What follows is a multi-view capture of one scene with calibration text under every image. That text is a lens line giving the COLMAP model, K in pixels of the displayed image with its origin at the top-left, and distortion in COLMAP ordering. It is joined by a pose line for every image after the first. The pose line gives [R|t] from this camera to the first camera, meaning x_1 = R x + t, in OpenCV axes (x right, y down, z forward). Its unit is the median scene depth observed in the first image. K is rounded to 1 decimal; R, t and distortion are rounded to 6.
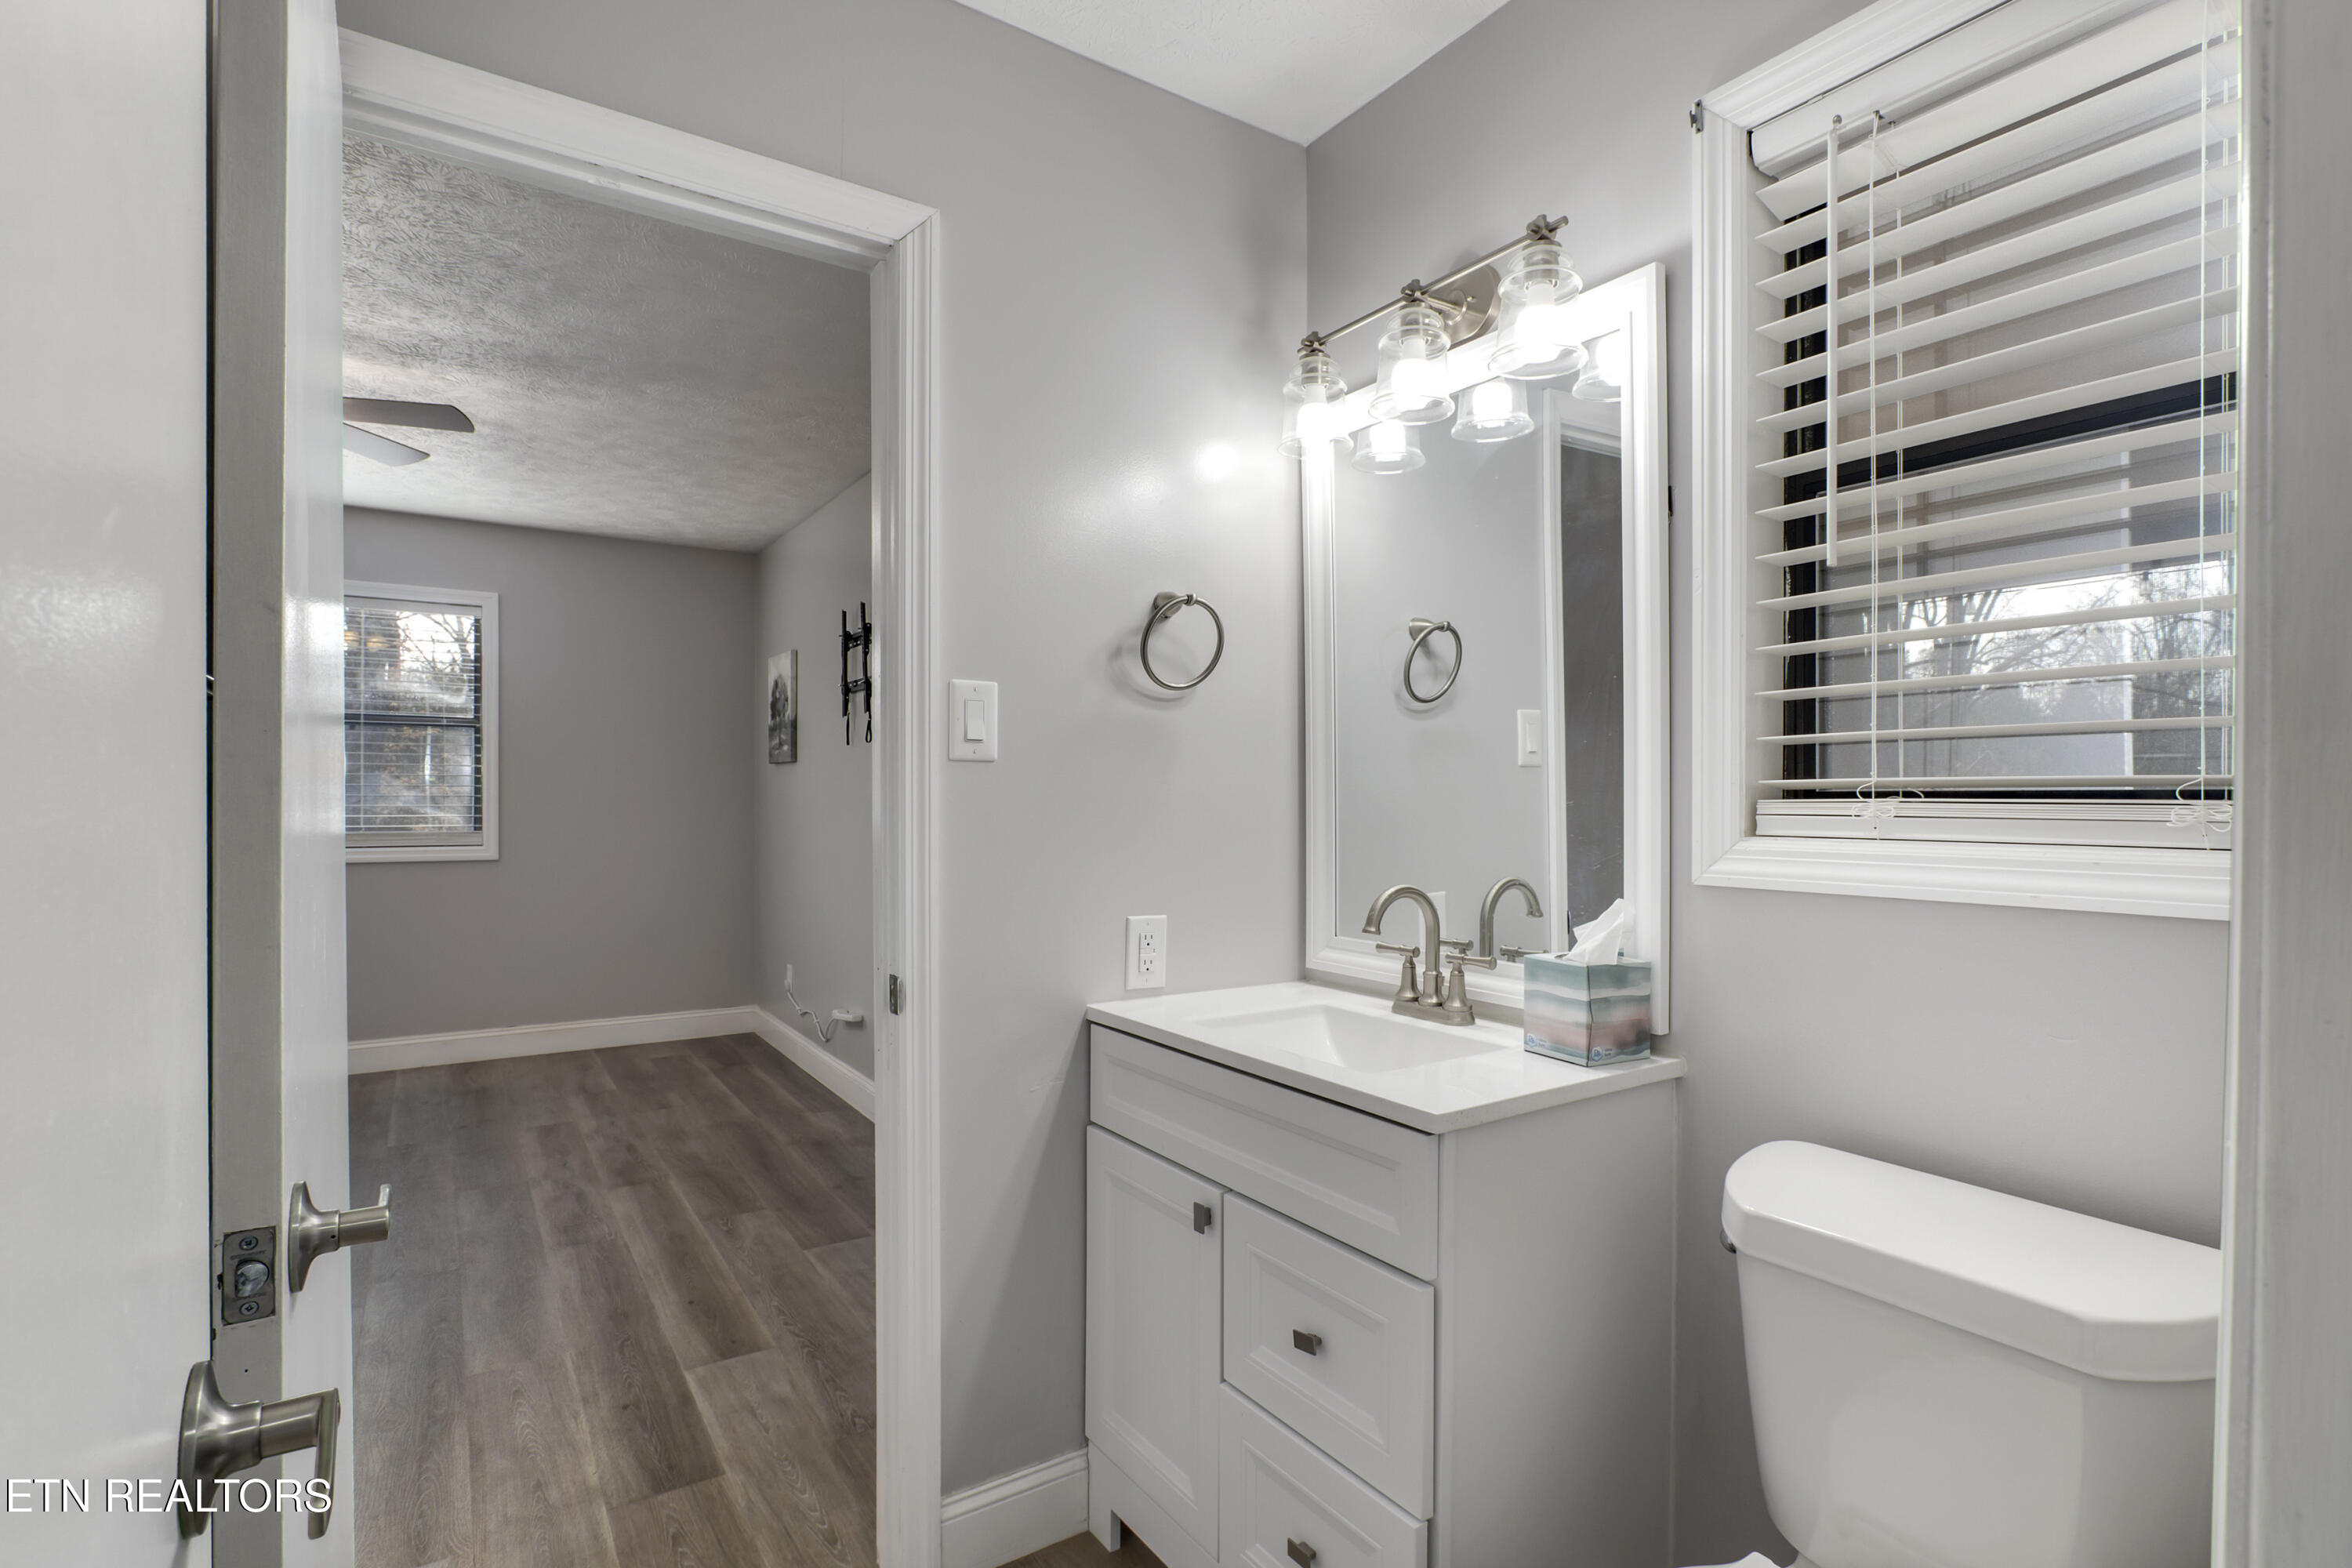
lens RADIAL K [[1095.0, 0, 1184.1], [0, 1095.0, 801.6], [0, 0, 1]] dist [-0.027606, 0.005928]
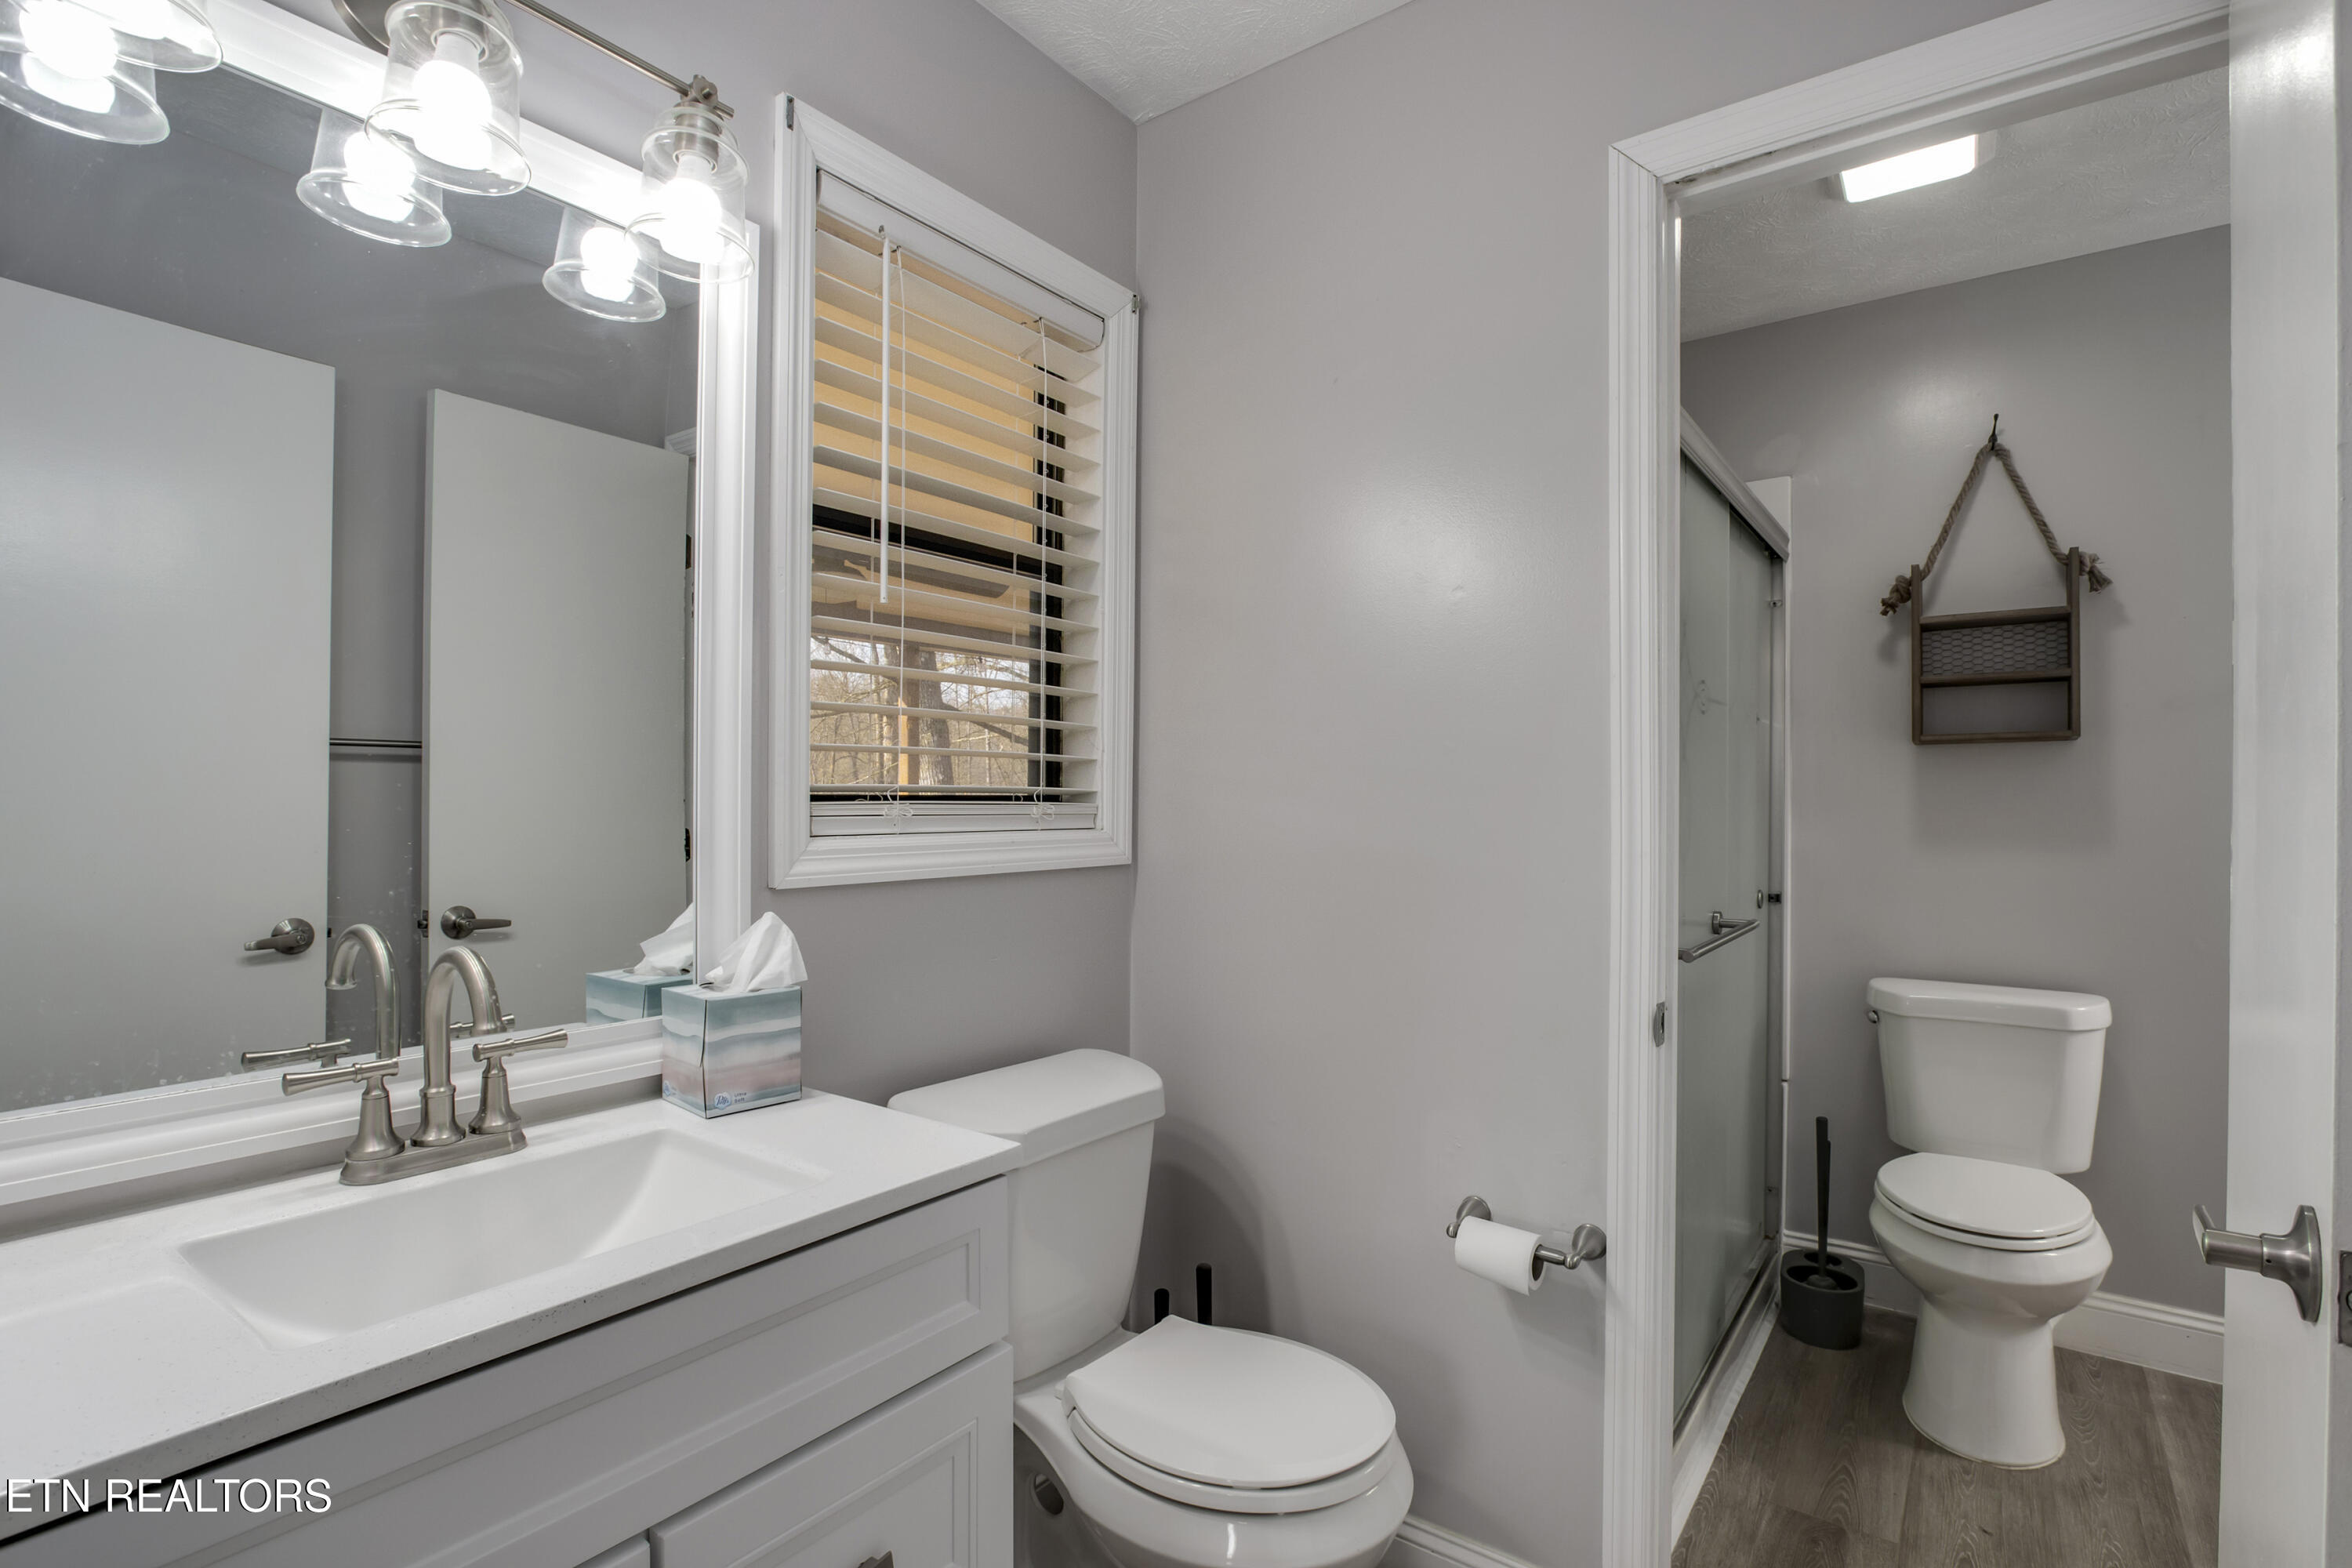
lens RADIAL K [[1095.0, 0, 1184.4], [0, 1095.0, 800.0], [0, 0, 1]] dist [-0.027606, 0.005928]
pose [[-0.314362, -0.004627, 0.949292, -0.296746], [-0.000148, 0.999988, 0.004826, -0.004773], [-0.949303, 0.001377, -0.314359, 0.496308]]
